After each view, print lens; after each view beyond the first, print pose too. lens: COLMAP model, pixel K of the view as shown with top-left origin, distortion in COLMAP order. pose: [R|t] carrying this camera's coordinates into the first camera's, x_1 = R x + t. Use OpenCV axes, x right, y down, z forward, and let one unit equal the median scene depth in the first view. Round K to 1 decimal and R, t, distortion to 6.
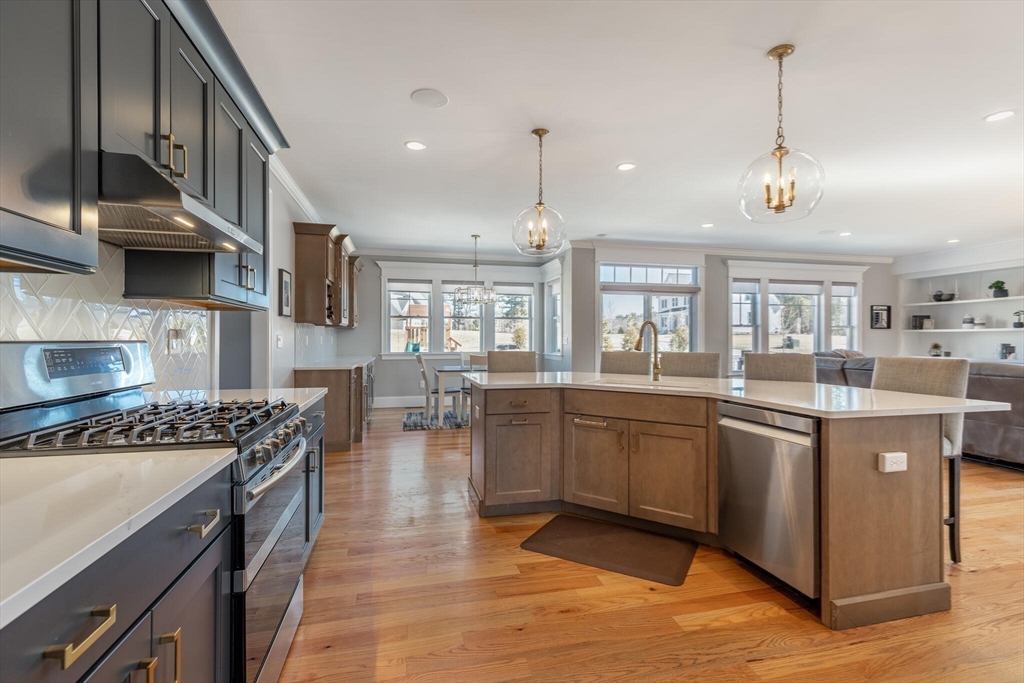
lens RADIAL K [[460.2, 0, 519.2], [0, 460.2, 341.2], [0, 0, 1]] dist [0.003152, -0.000015]
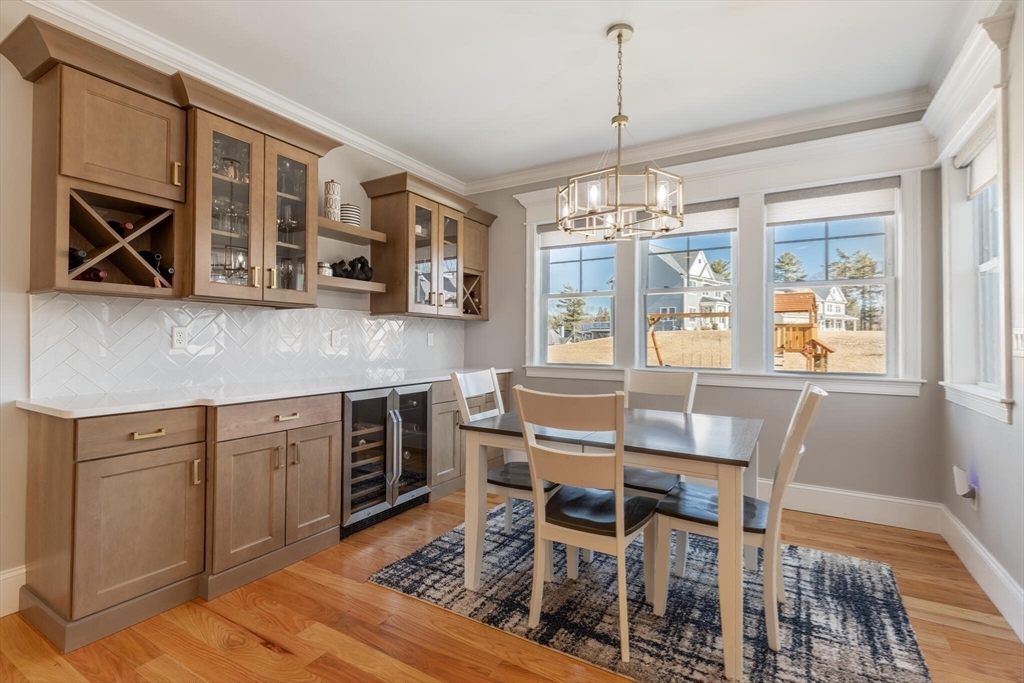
lens RADIAL K [[470.2, 0, 516.1], [0, 470.2, 333.2], [0, 0, 1]] dist [0.003025, 0.000402]
pose [[0.713489, -0.008909, -0.700610, 0.077752], [-0.007653, 0.999760, -0.020507, 0.000135], [0.700625, 0.019993, 0.713250, 0.597200]]
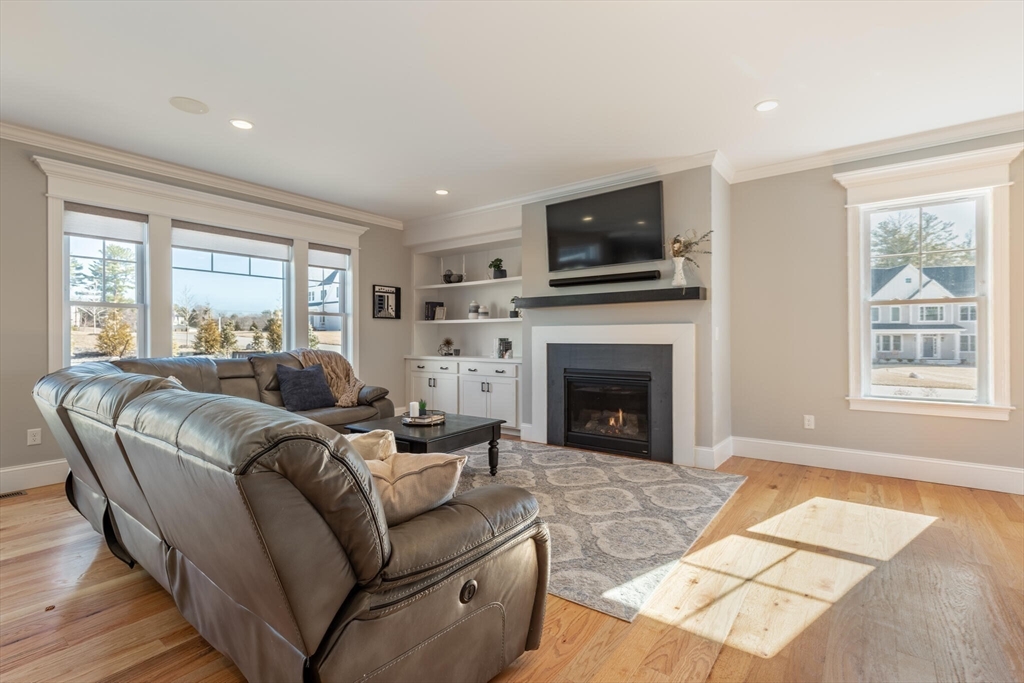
lens RADIAL K [[471.6, 0, 507.9], [0, 471.6, 337.9], [0, 0, 1]] dist [-0.001151, 0.000106]
pose [[0.774640, -0.004002, 0.632389, 0.497000], [0.005994, 0.999982, -0.001015, 0.005124], [-0.632374, 0.004577, 0.774650, 0.336840]]
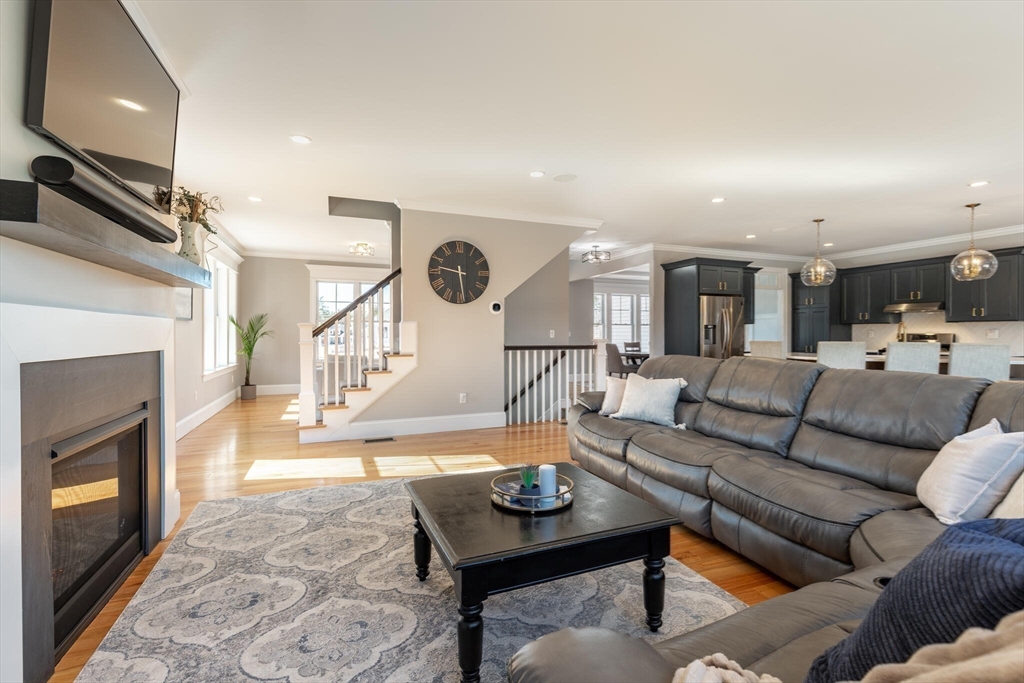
lens RADIAL K [[473.5, 0, 524.7], [0, 473.5, 336.6], [0, 0, 1]] dist [0.003722, 0.000264]
pose [[-0.987980, -0.001312, -0.154579, 0.768950], [-0.002936, 0.999943, 0.010278, -0.001383], [0.154557, 0.010608, -0.987927, 0.995140]]
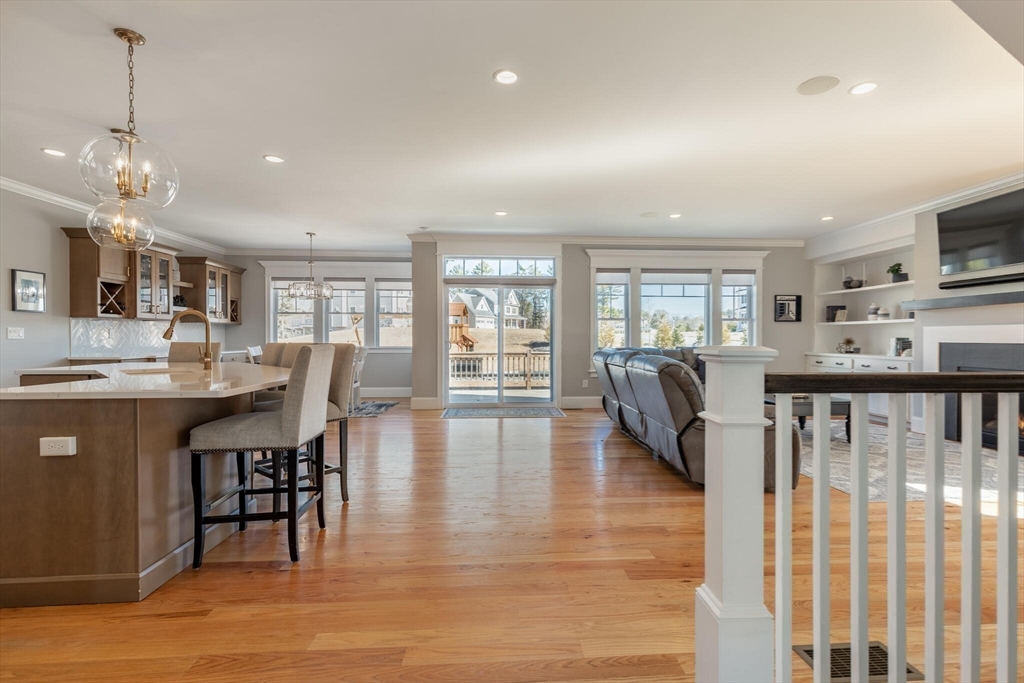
lens RADIAL K [[466.7, 0, 526.8], [0, 466.7, 340.2], [0, 0, 1]] dist [0.007417, -0.000095]
pose [[0.985470, 0.000184, -0.169851, 0.473981], [-0.000004, 0.999999, 0.001059, 0.007914], [0.169851, -0.001043, 0.985469, 0.041691]]
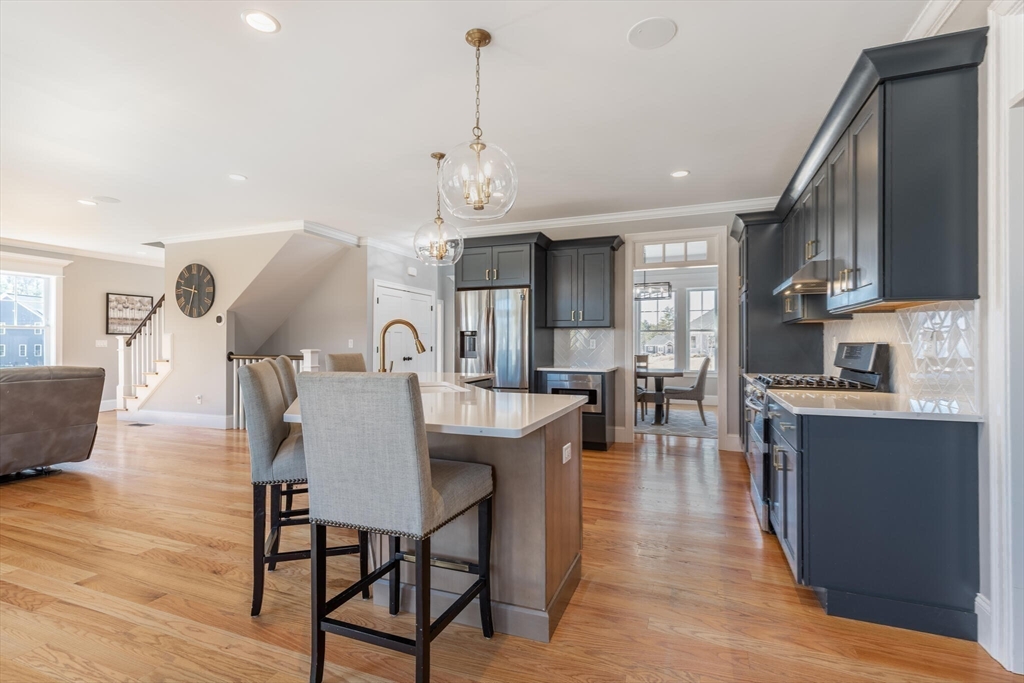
lens RADIAL K [[466.1, 0, 518.4], [0, 466.1, 342.8], [0, 0, 1]] dist [0.002994, -0.000178]
pose [[-0.825078, -0.001121, 0.565018, -0.158618], [0.000739, 0.999995, 0.003063, -0.001179], [-0.565018, 0.002944, -0.825073, 0.634695]]
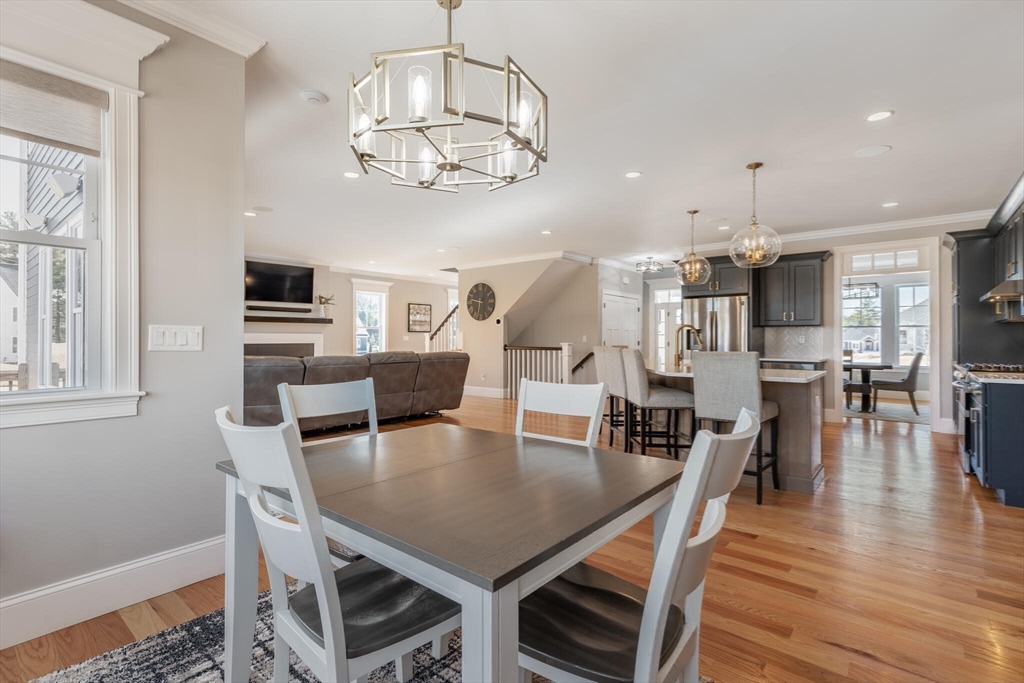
lens RADIAL K [[473.5, 0, 507.7], [0, 473.5, 335.3], [0, 0, 1]] dist [0.001557, -0.000467]
pose [[-0.592045, 0.002608, 0.805901, -0.230064], [0.000810, 0.999996, -0.002641, -0.002808], [-0.805905, -0.000911, -0.592045, 0.926657]]
